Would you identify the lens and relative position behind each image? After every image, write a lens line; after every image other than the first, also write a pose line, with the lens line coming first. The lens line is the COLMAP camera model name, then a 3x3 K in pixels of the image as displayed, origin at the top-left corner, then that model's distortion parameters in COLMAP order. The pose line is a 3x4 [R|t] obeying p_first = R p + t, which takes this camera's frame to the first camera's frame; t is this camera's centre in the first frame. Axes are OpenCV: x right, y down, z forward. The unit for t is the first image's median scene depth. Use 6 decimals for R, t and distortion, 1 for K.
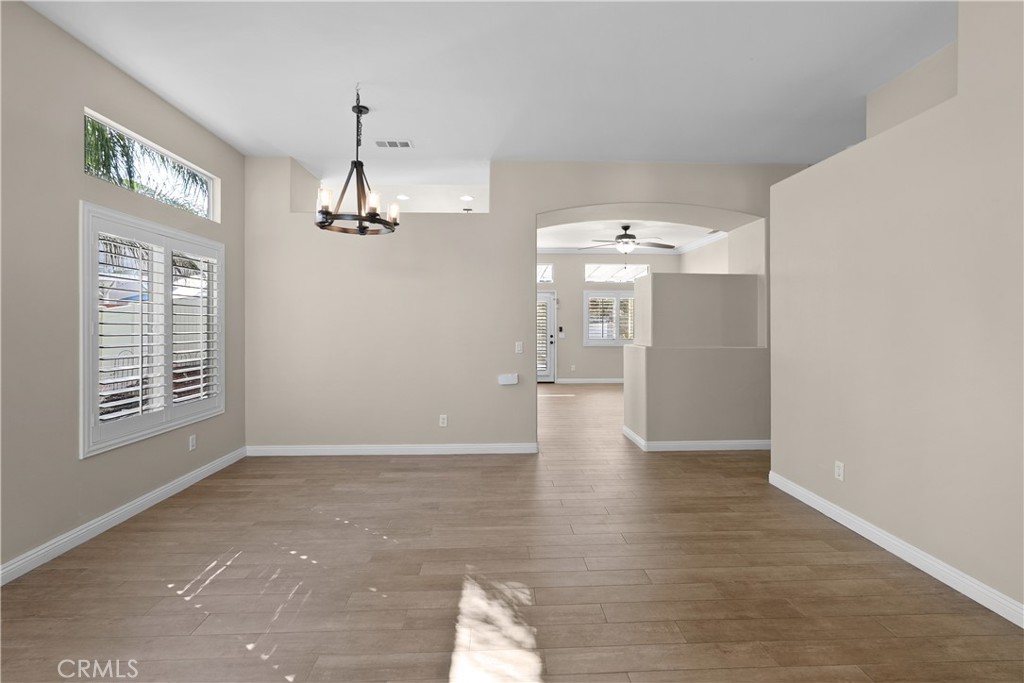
lens RADIAL K [[465.8, 0, 514.9], [0, 465.8, 331.8], [0, 0, 1]] dist [-0.013644, 0.008694]
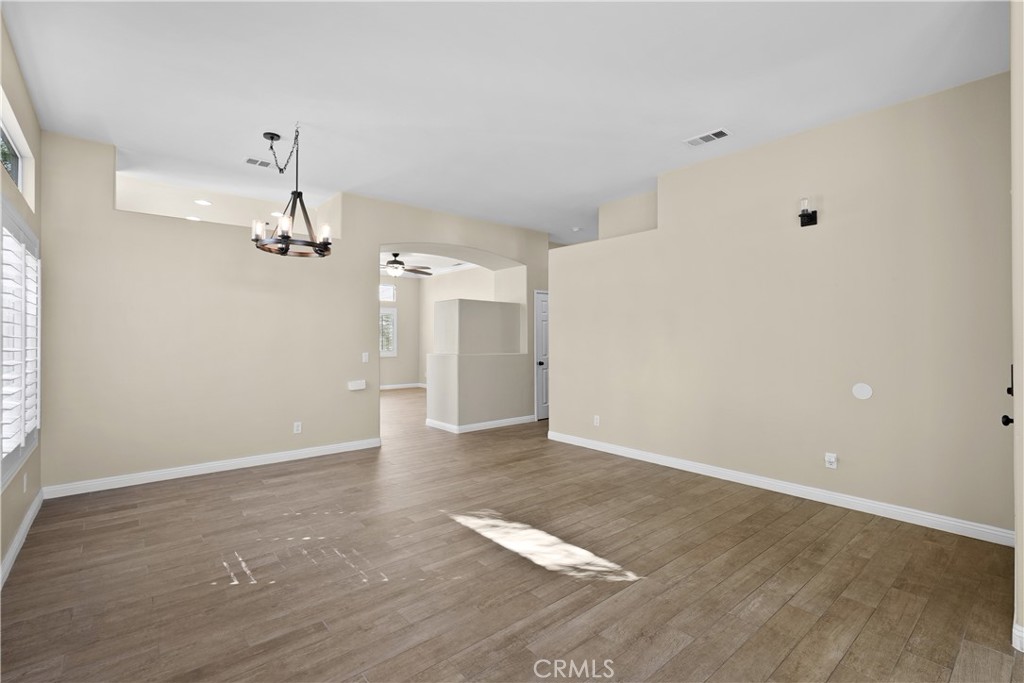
lens RADIAL K [[461.1, 0, 482.6], [0, 461.1, 347.2], [0, 0, 1]] dist [-0.014027, 0.008870]
pose [[0.812169, -0.012725, 0.583283, -0.566861], [0.010018, 0.999919, 0.007865, 0.002575], [-0.583336, -0.000545, 0.812231, -0.142009]]
